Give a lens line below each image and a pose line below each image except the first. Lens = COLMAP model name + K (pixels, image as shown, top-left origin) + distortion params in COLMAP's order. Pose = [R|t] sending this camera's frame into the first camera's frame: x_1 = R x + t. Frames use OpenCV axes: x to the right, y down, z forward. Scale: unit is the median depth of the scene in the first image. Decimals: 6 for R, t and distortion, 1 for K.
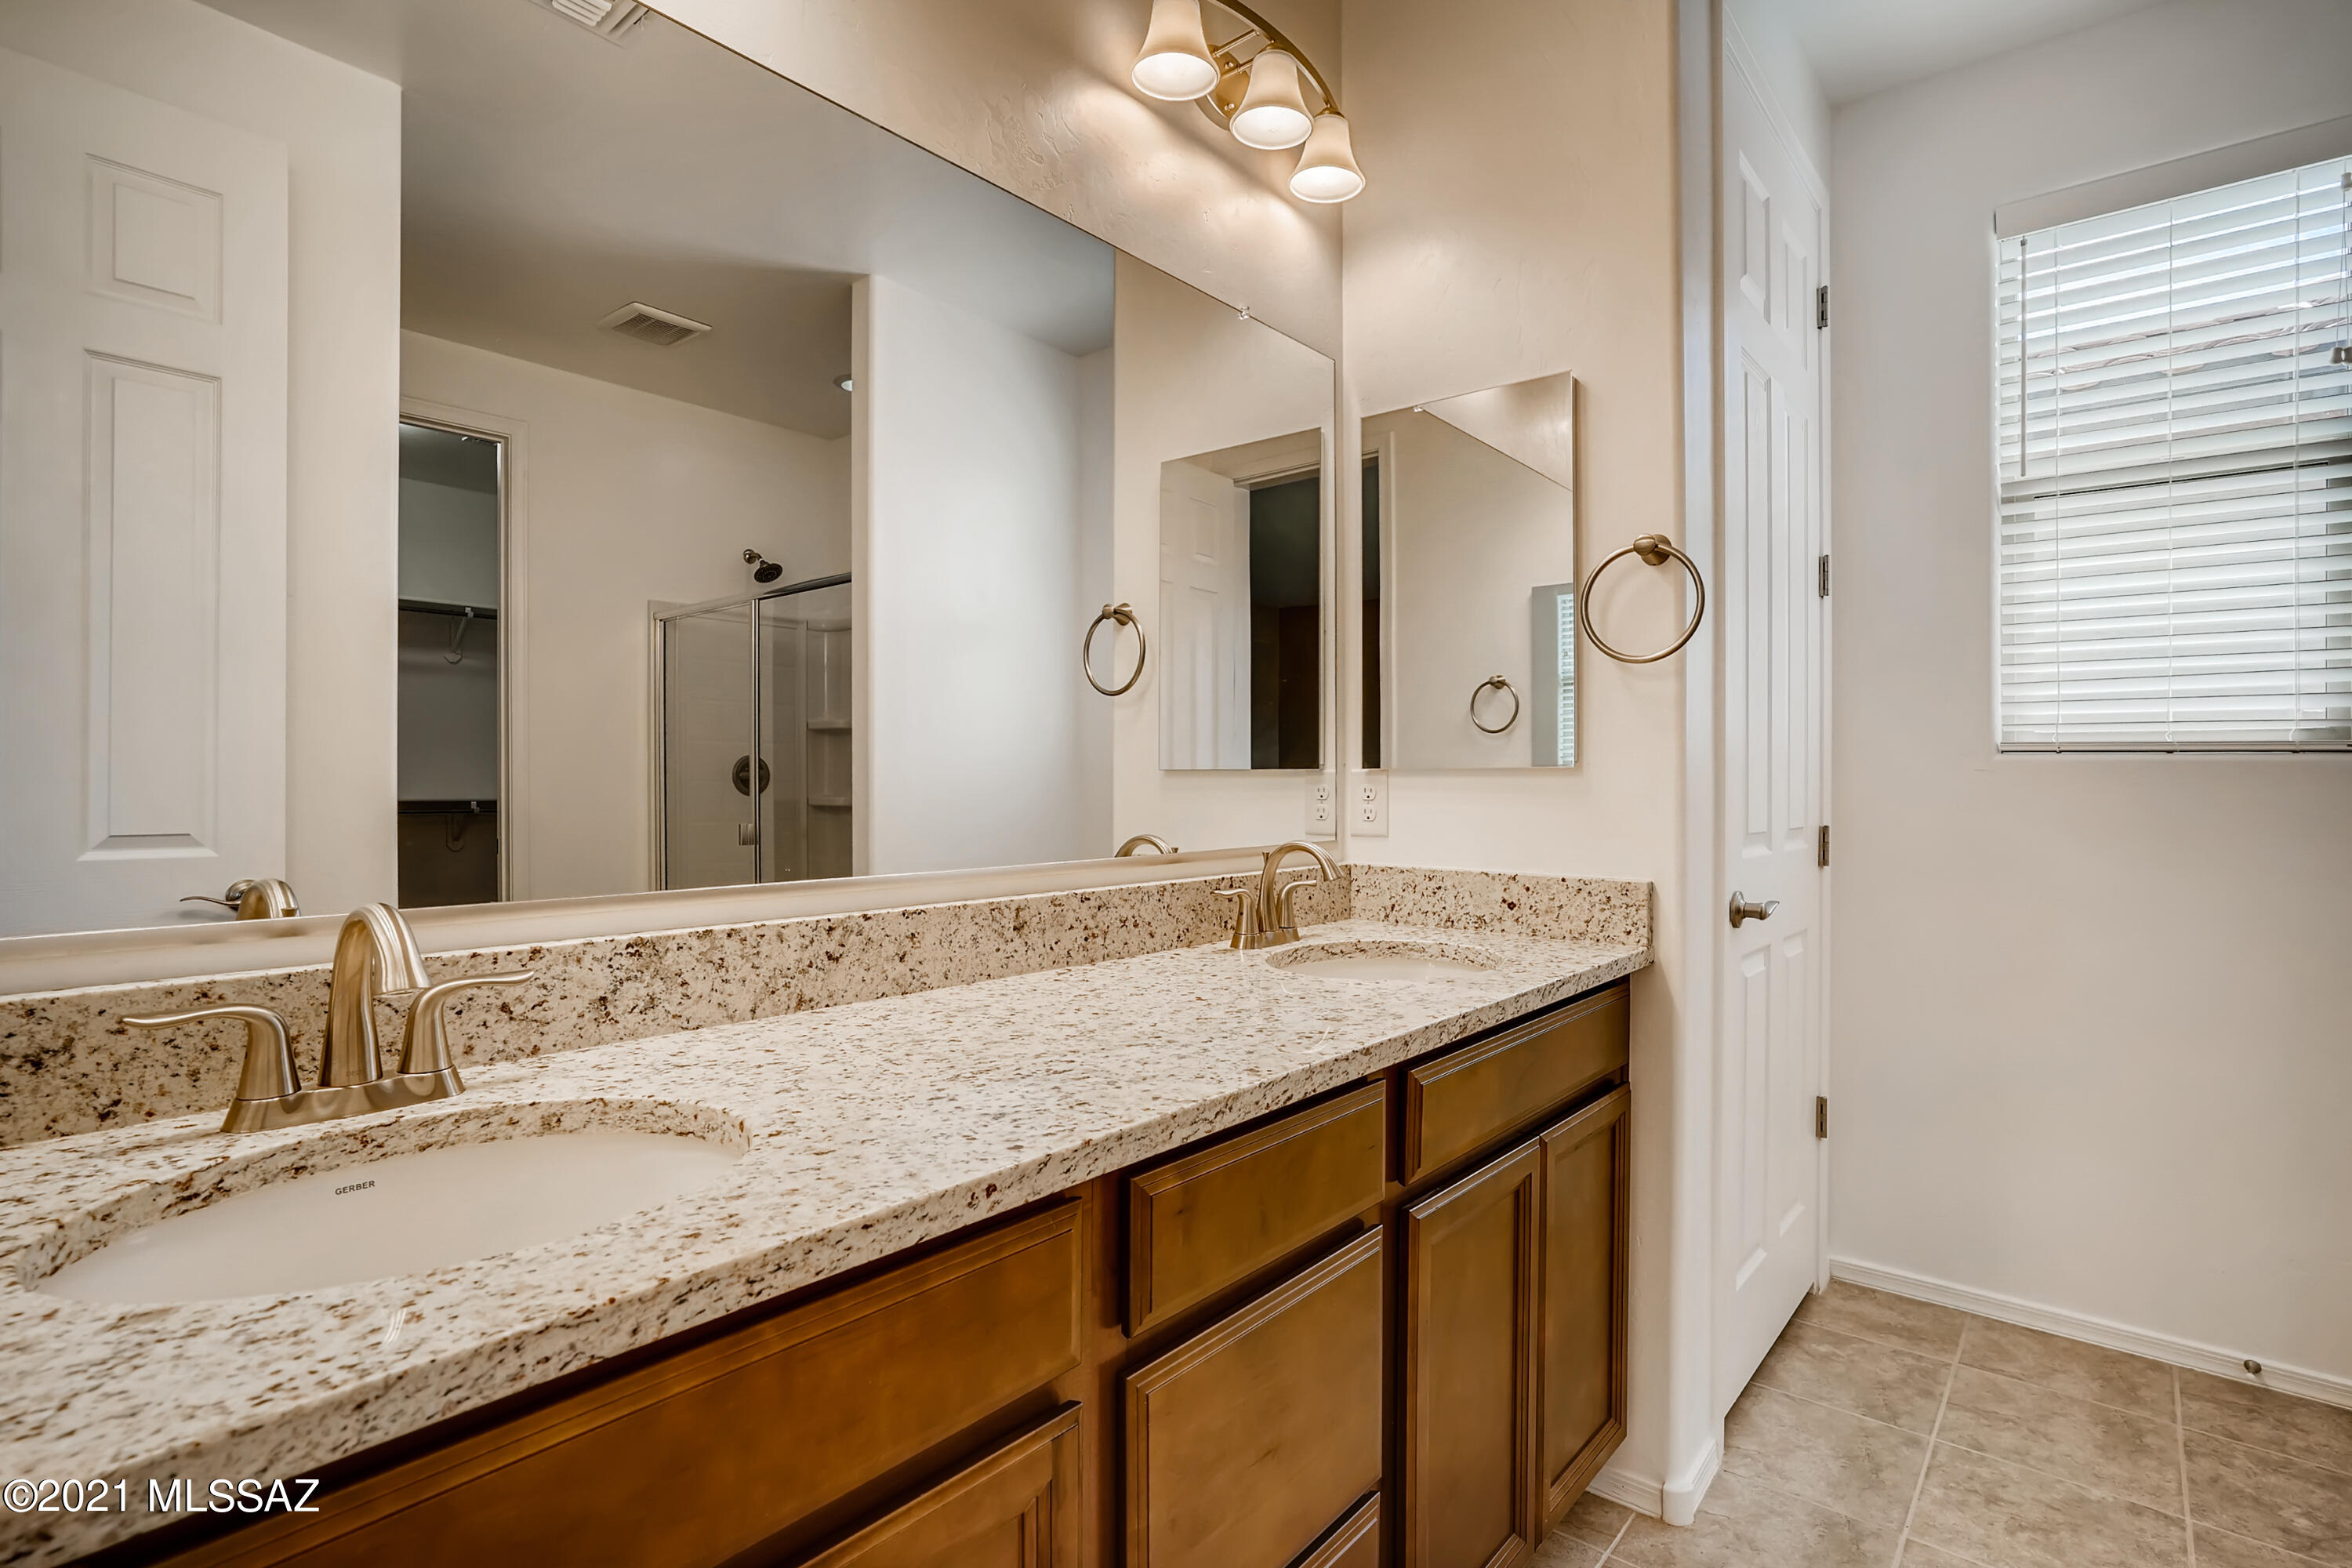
lens RADIAL K [[1145.2, 0, 1177.7], [0, 1145.2, 777.3], [0, 0, 1]] dist [-0.012491, 0.002532]
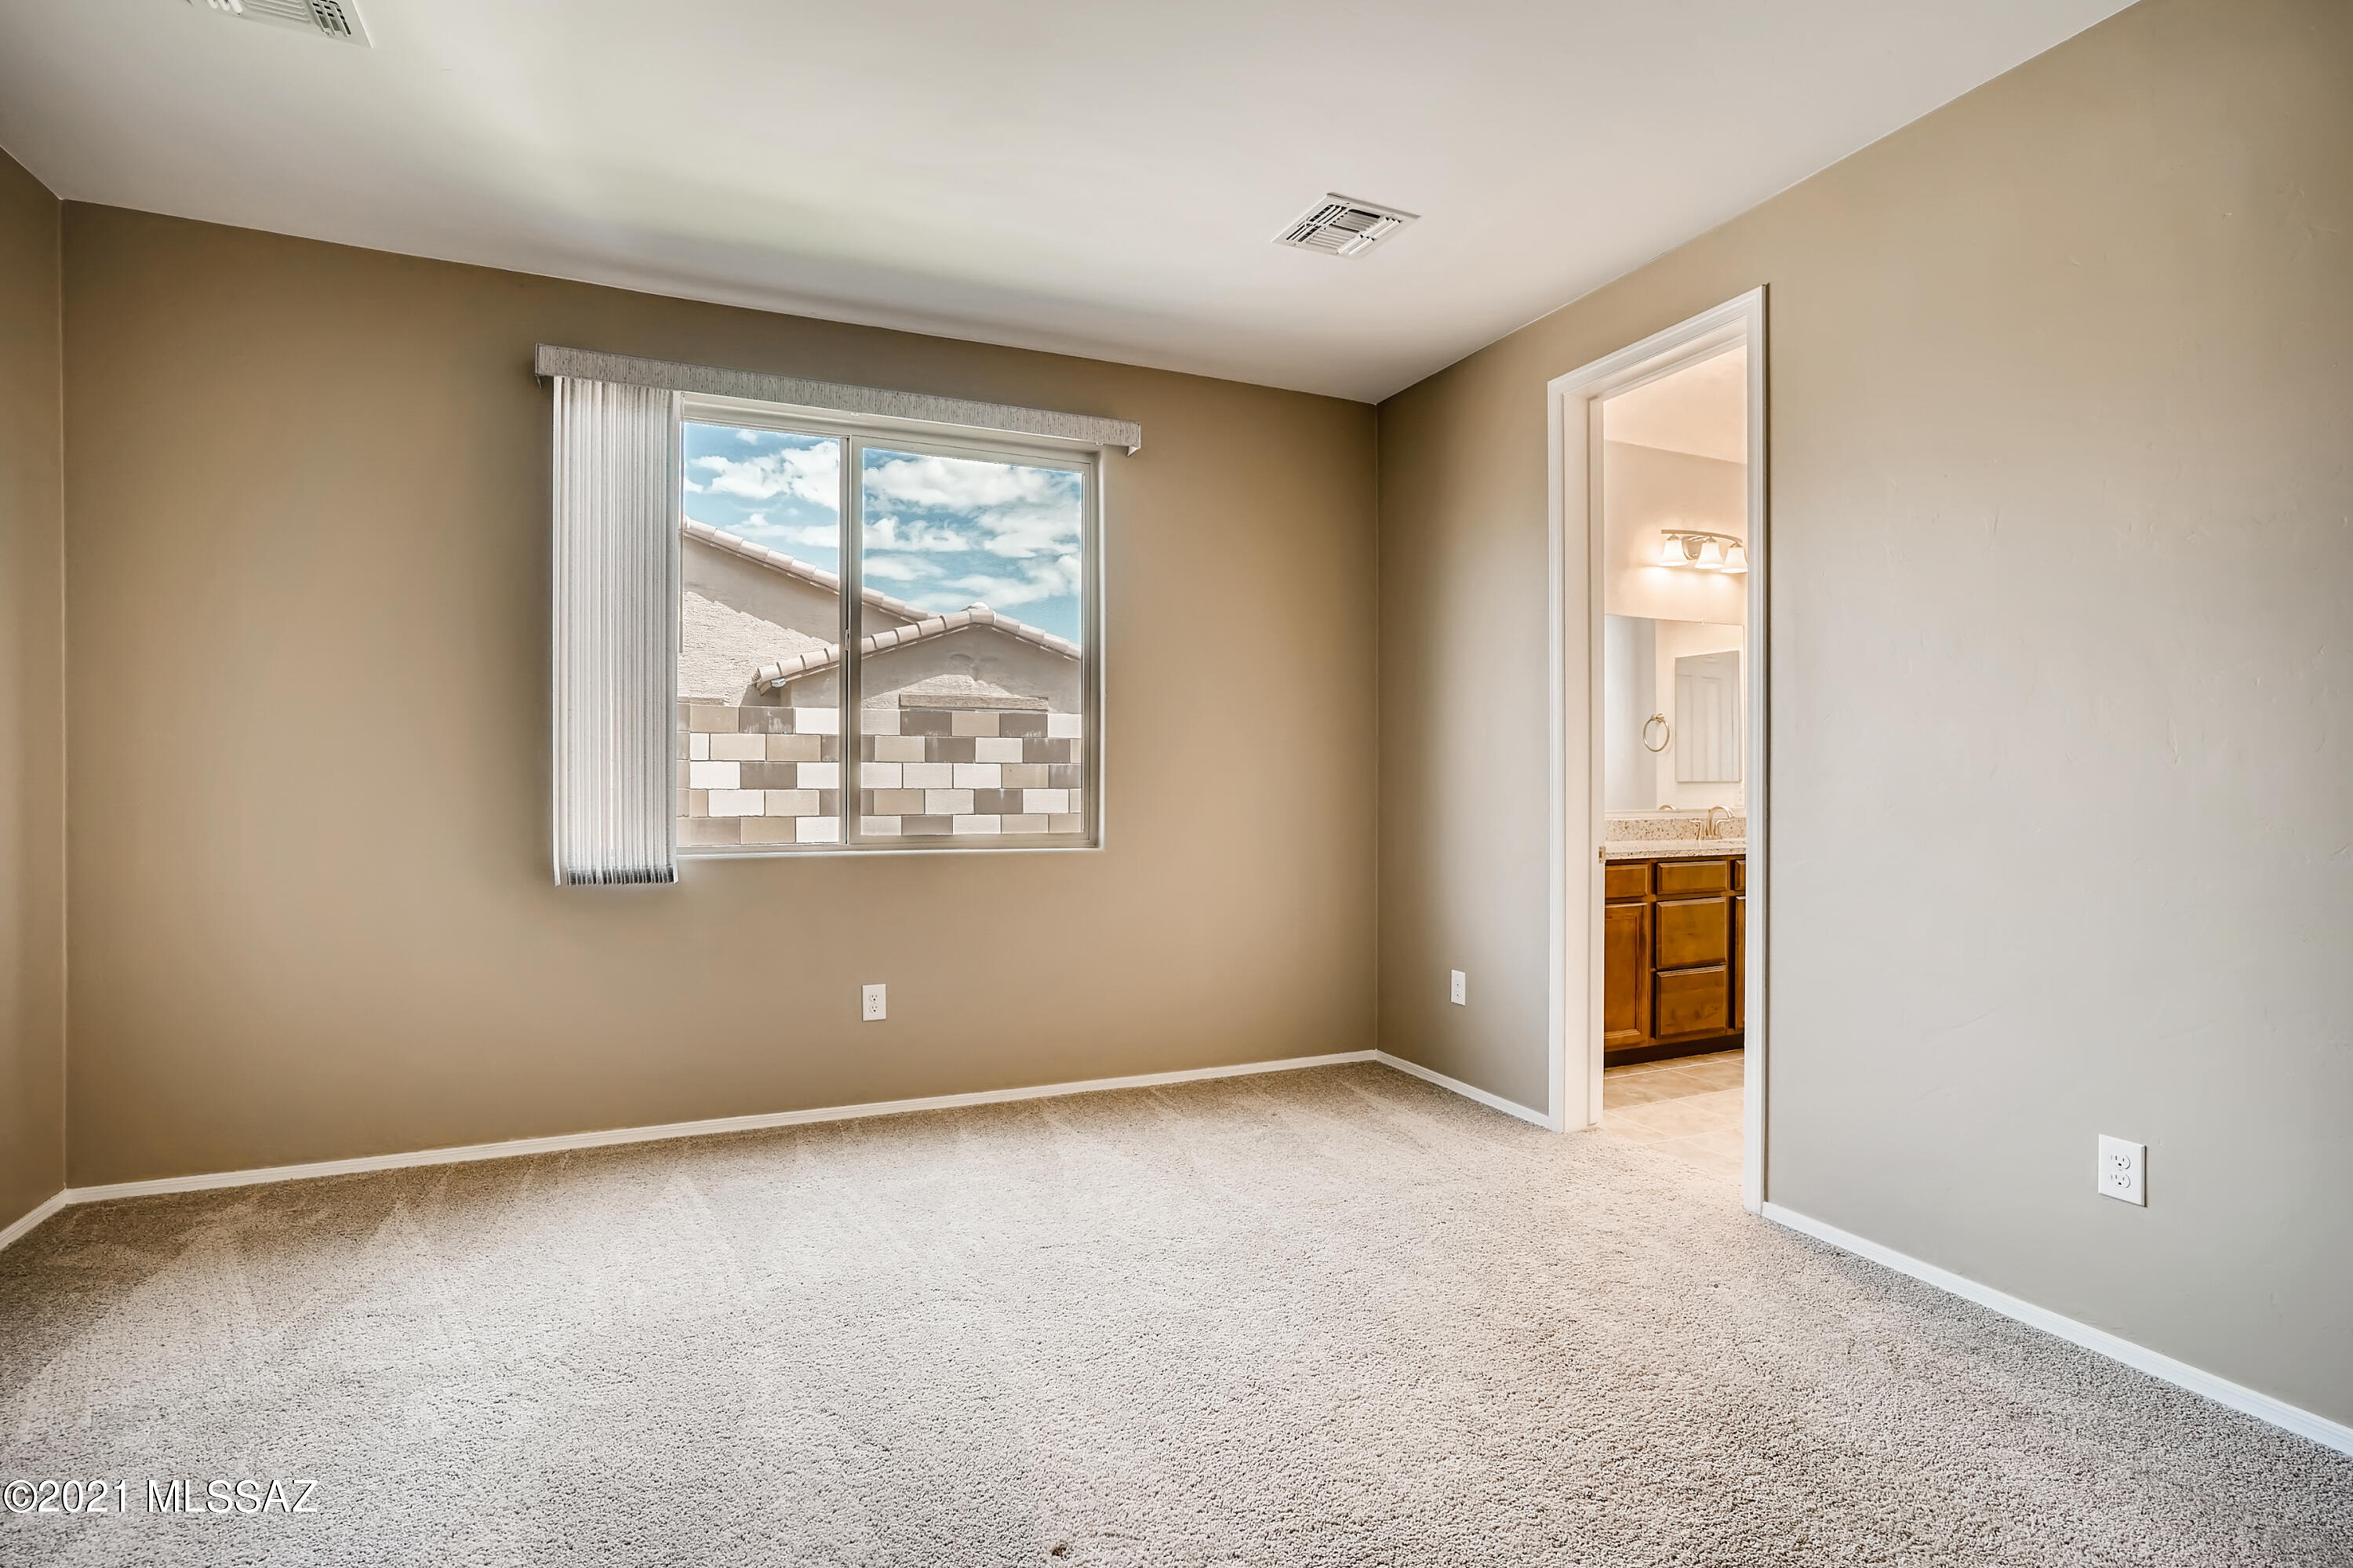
lens RADIAL K [[1145.8, 0, 1175.9], [0, 1145.8, 779.9], [0, 0, 1]] dist [-0.012491, 0.002532]
pose [[0.895416, -0.010099, -0.445115, 0.164021], [0.006615, 0.999934, -0.009379, 0.004419], [0.445180, 0.005454, 0.895424, -2.404485]]
